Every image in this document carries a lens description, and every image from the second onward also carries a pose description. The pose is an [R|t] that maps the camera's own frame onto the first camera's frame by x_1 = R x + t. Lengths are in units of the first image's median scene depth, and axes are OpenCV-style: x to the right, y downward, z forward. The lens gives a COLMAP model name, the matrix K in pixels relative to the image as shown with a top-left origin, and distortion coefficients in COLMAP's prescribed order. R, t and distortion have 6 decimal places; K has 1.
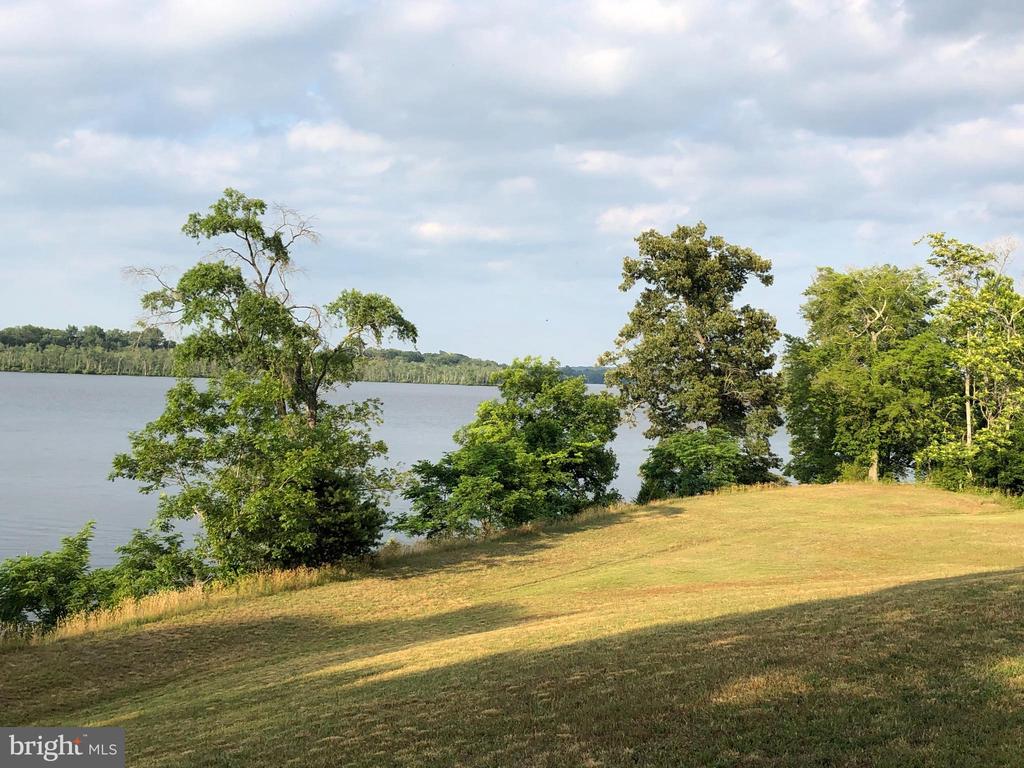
lens RADIAL K [[1253.9, 0, 502.8], [0, 1253.9, 384.1], [0, 0, 1]] dist [0.017482, 0.000000]
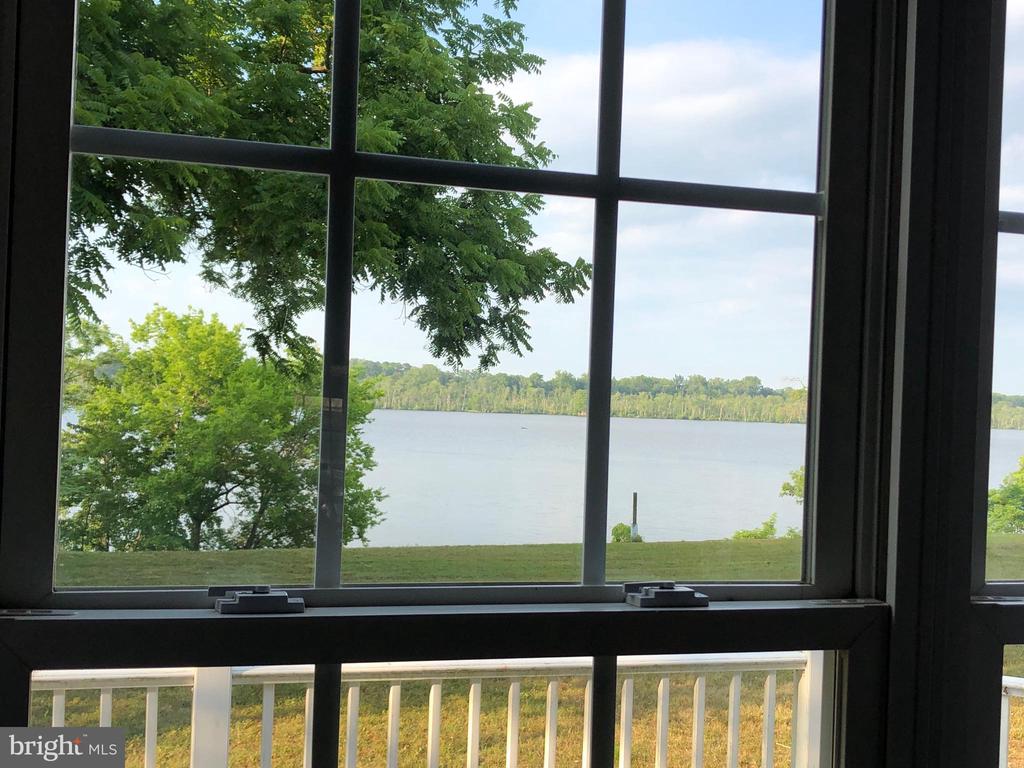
lens RADIAL K [[1253.9, 0, 506.2], [0, 1253.9, 385.2], [0, 0, 1]] dist [0.017482, 0.000000]
pose [[0.895340, -0.008829, -0.445296, 0.039572], [-0.006552, 0.999434, -0.032991, -0.006195], [0.445335, 0.032456, 0.894775, -0.218514]]
